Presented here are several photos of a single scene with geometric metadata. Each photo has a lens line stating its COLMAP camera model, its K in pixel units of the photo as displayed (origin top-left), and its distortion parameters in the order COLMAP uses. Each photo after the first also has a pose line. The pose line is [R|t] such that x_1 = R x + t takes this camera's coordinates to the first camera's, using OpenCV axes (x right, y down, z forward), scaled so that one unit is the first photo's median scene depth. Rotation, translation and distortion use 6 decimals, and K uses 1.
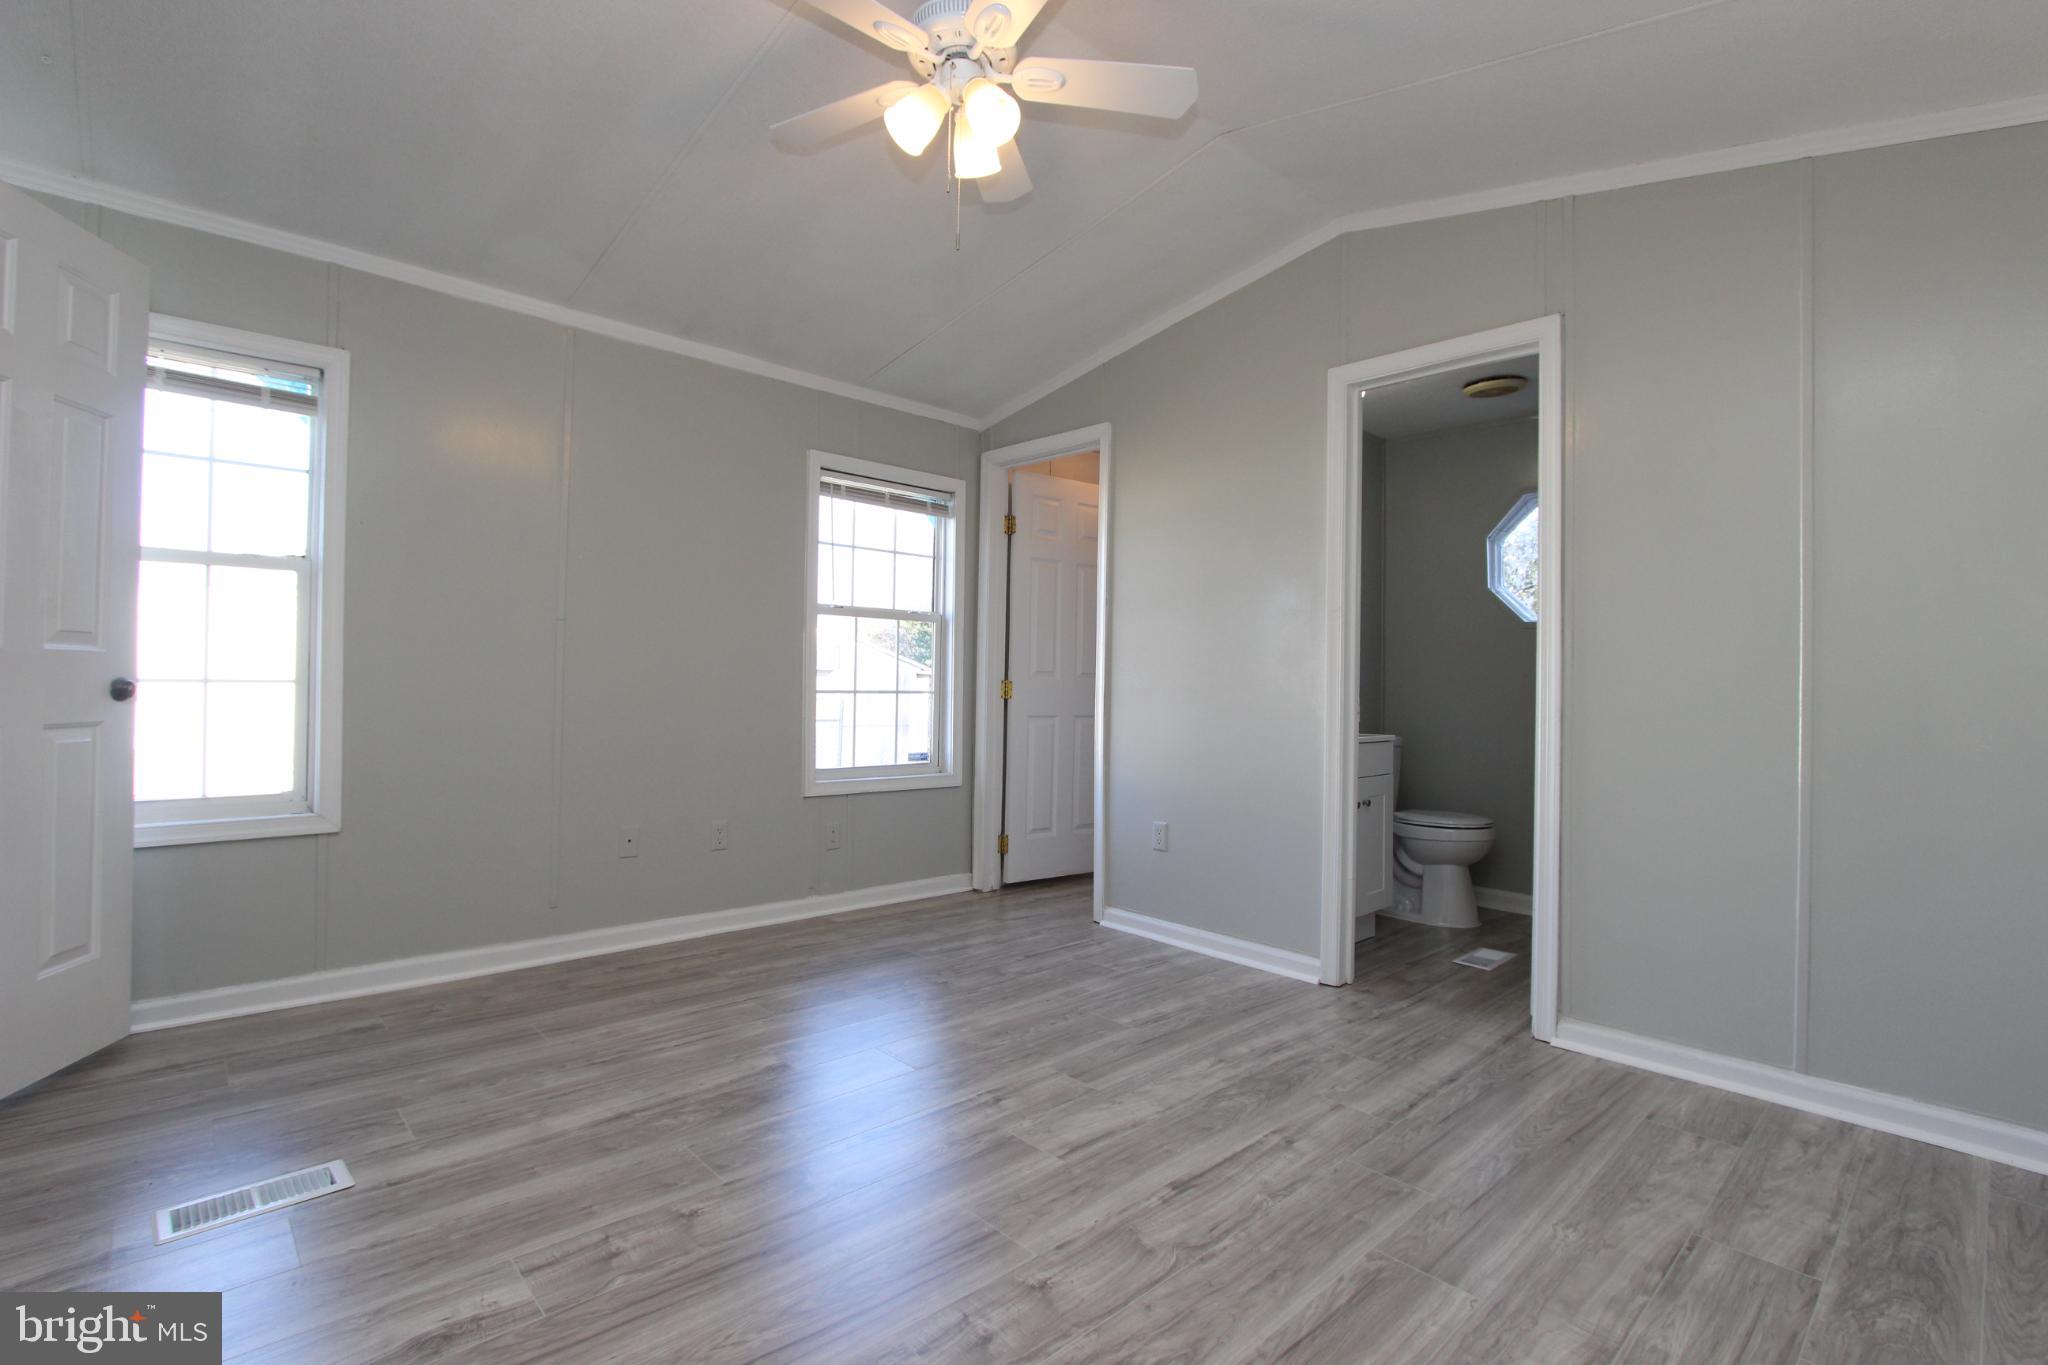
lens RADIAL K [[947.7, 0, 1030.1], [0, 947.7, 666.2], [0, 0, 1]] dist [-0.015379, 0.001283]
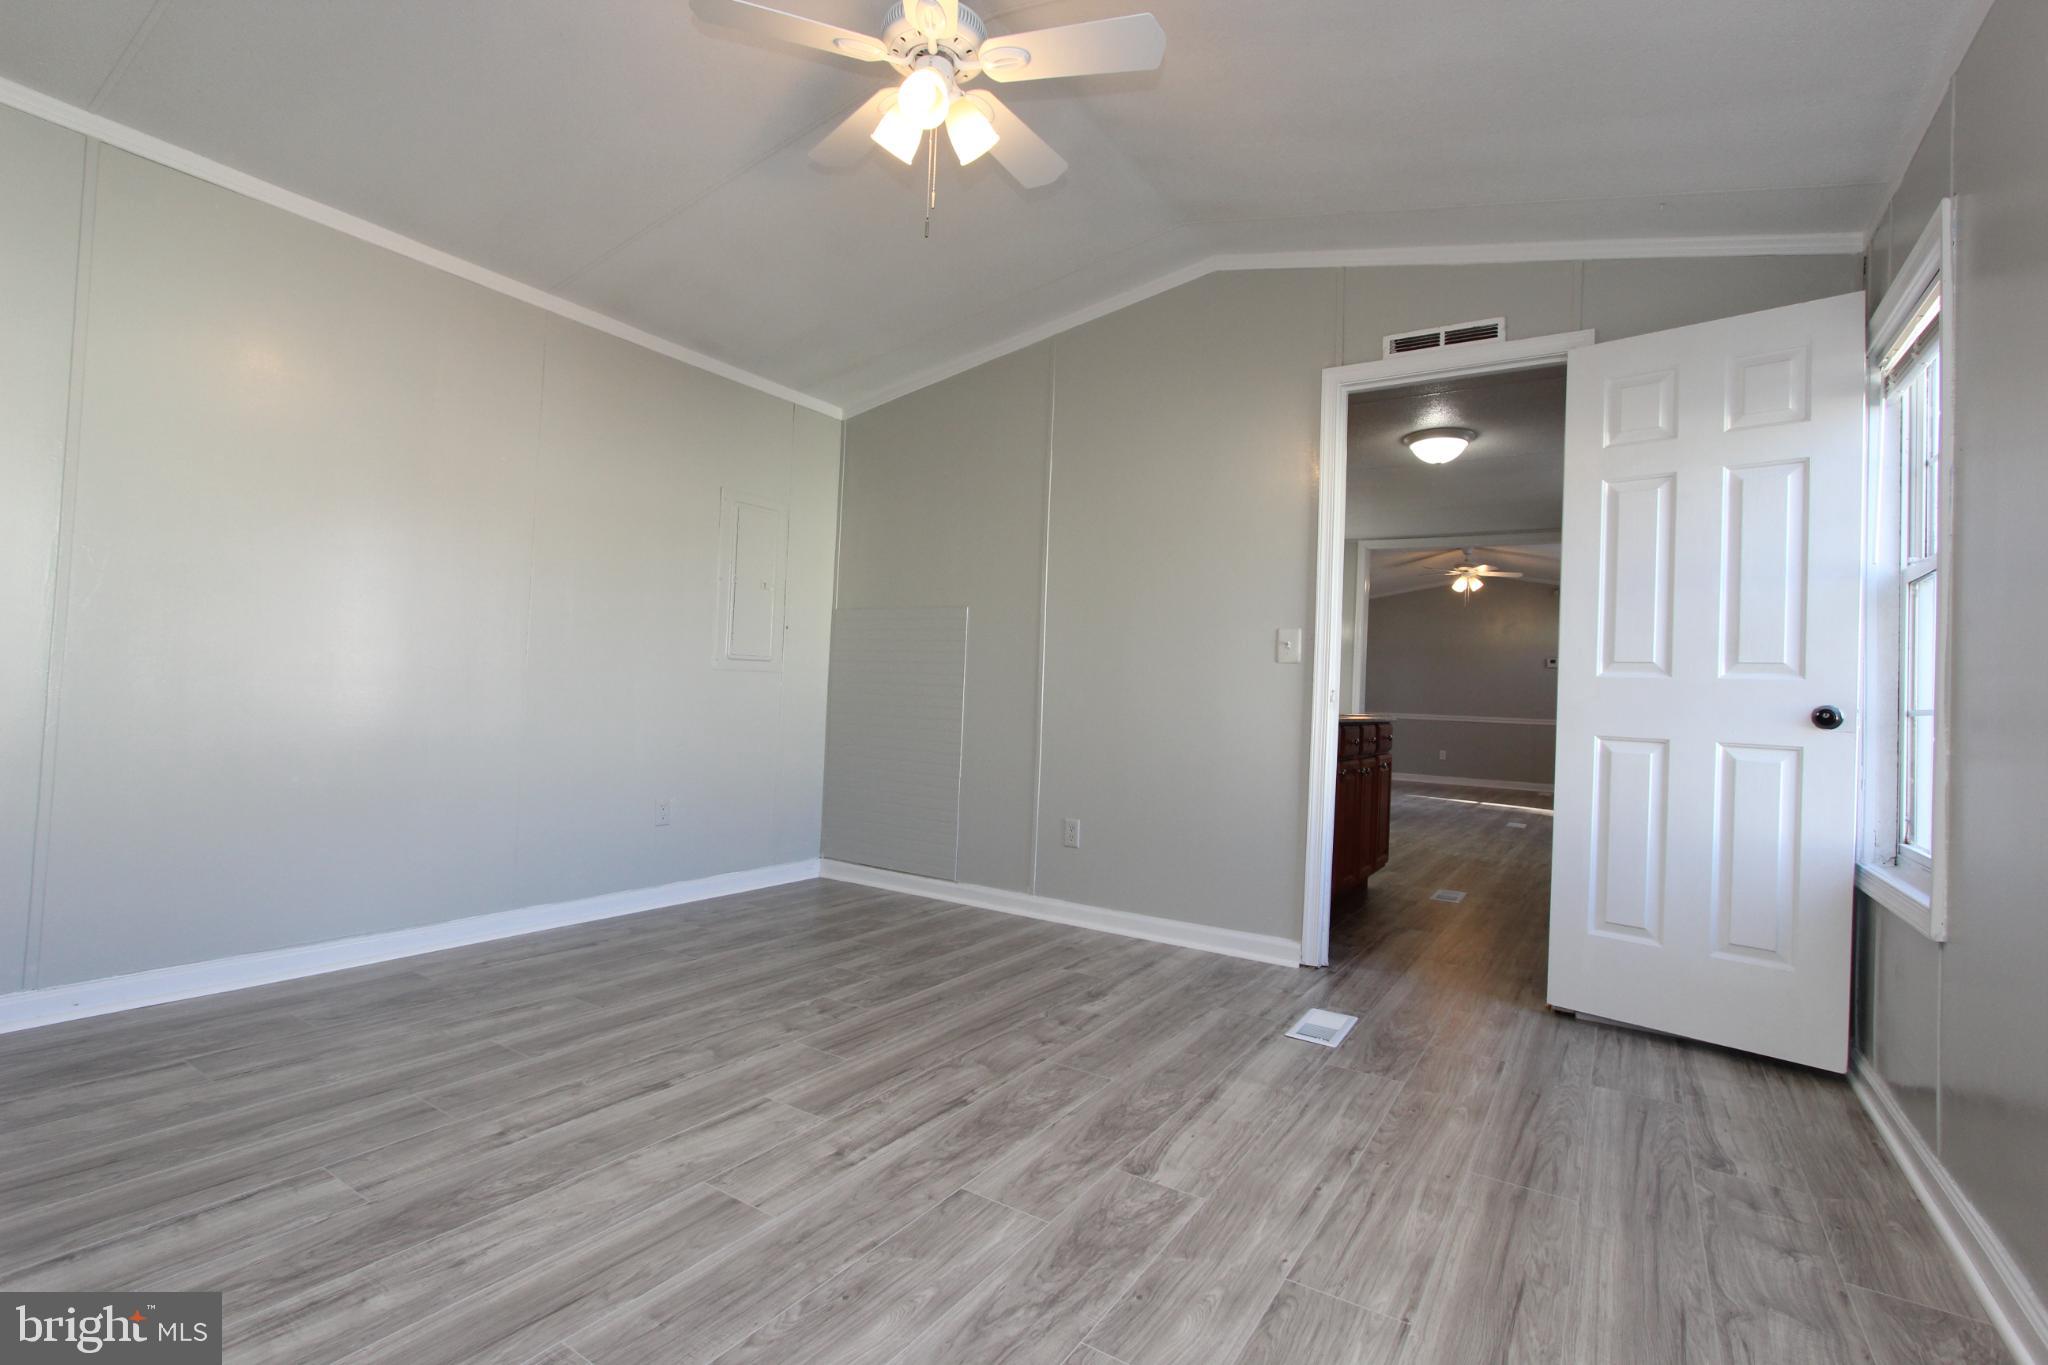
lens RADIAL K [[931.8, 0, 1023.2], [0, 931.8, 677.5], [0, 0, 1]] dist [-0.015023, 0.004973]
pose [[-0.969514, -0.064351, -0.236435, 0.027092], [-0.056586, 0.997616, -0.039491, 0.070321], [0.238412, -0.024908, -0.970845, 1.796430]]
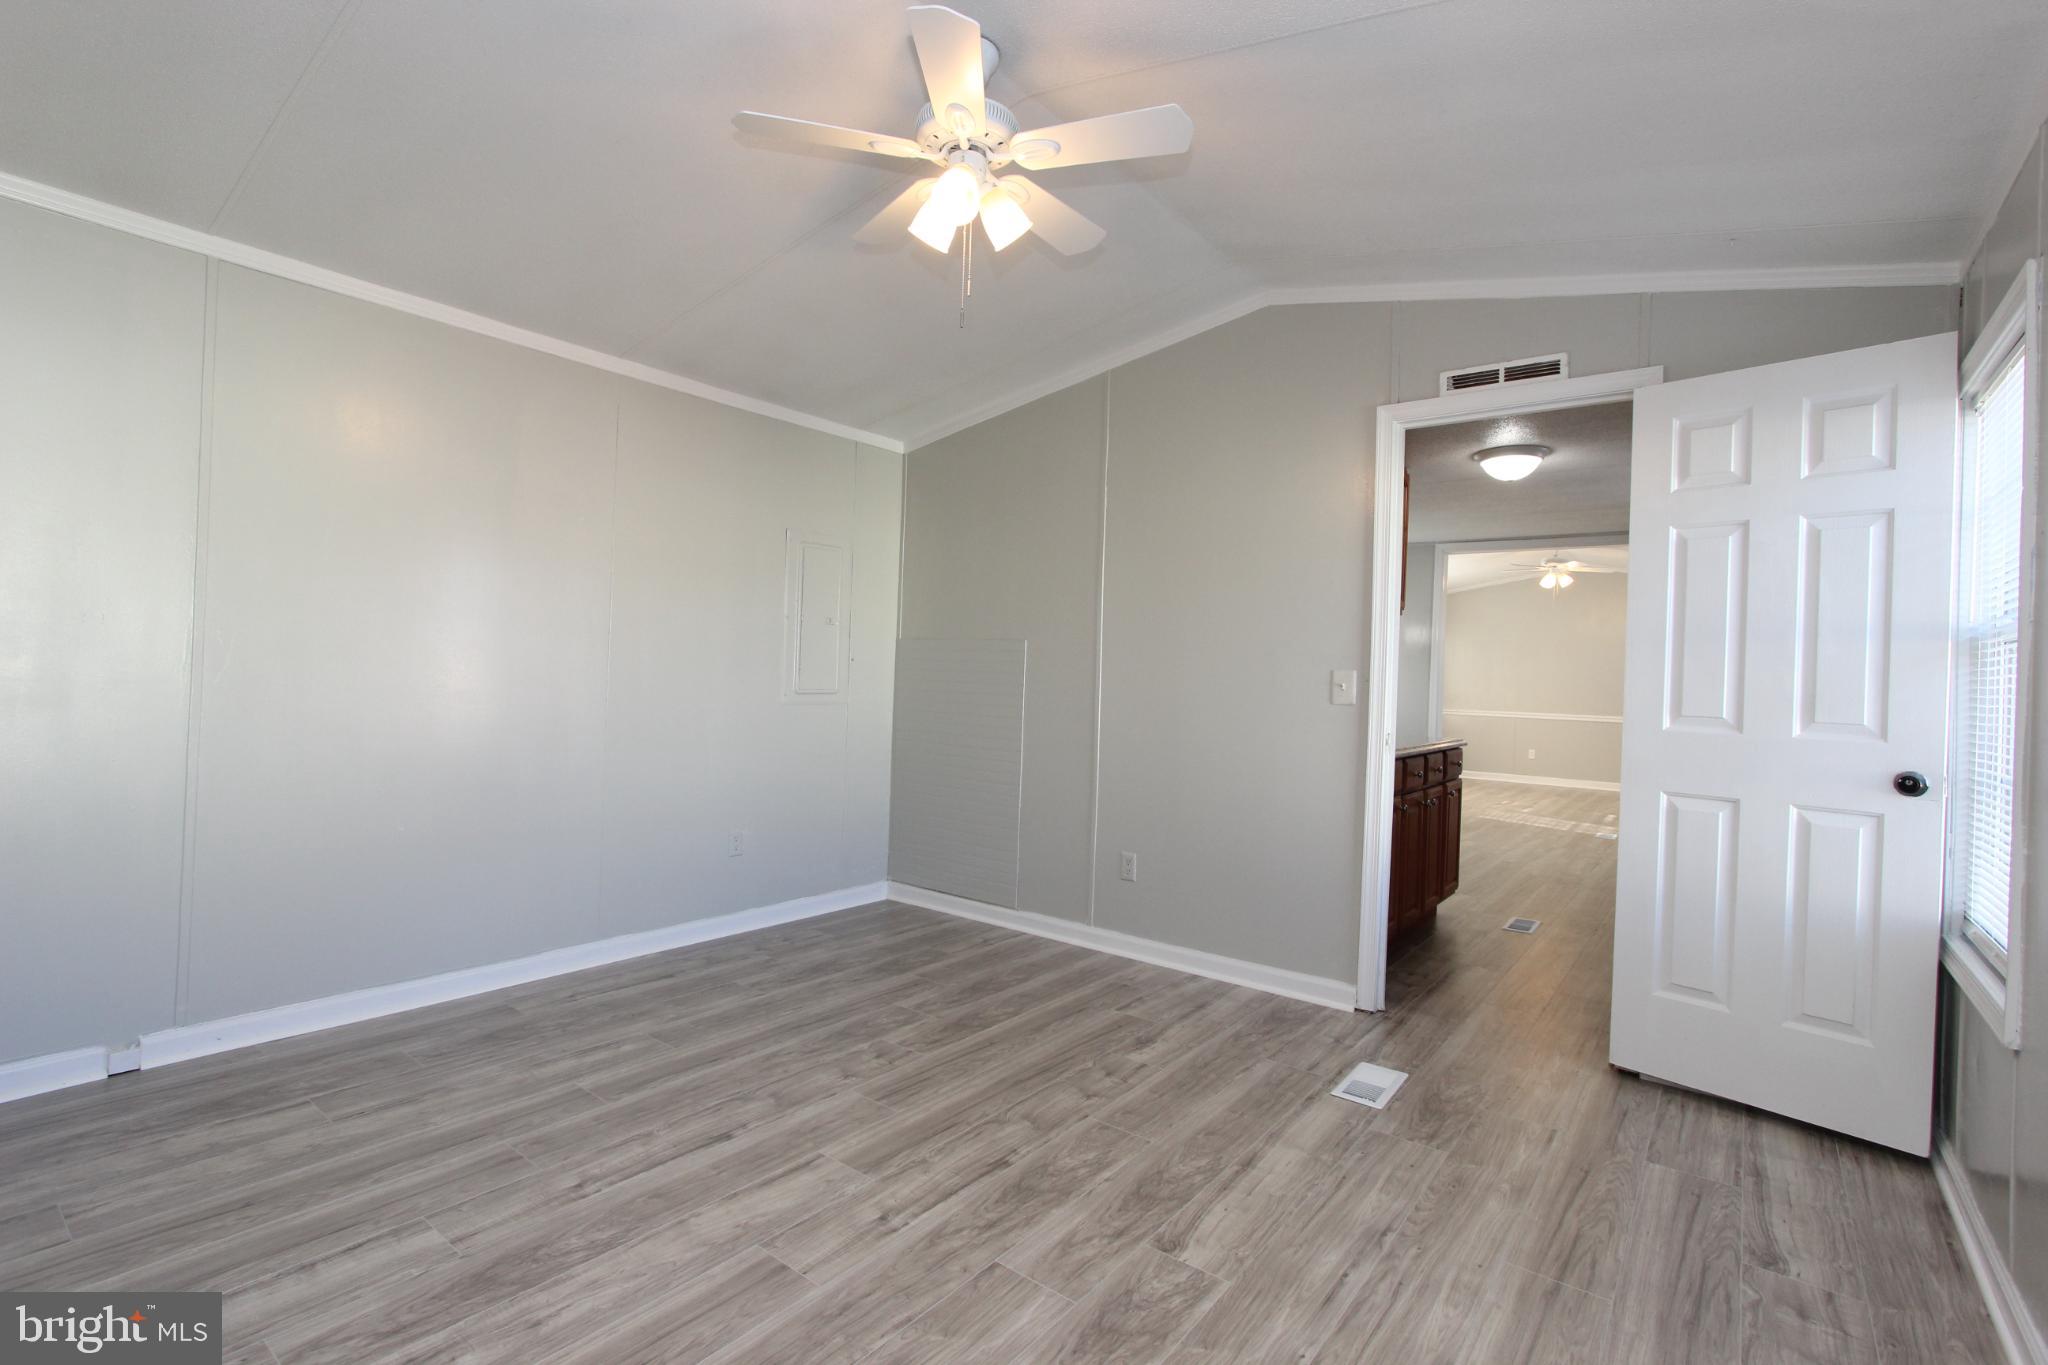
lens RADIAL K [[931.8, 0, 1023.2], [0, 931.8, 677.5], [0, 0, 1]] dist [-0.015023, 0.004973]
pose [[-0.986859, -0.052008, -0.152988, -0.004829], [-0.050073, 0.998610, -0.016476, -0.026985], [0.153632, -0.008599, -0.988091, 1.832140]]
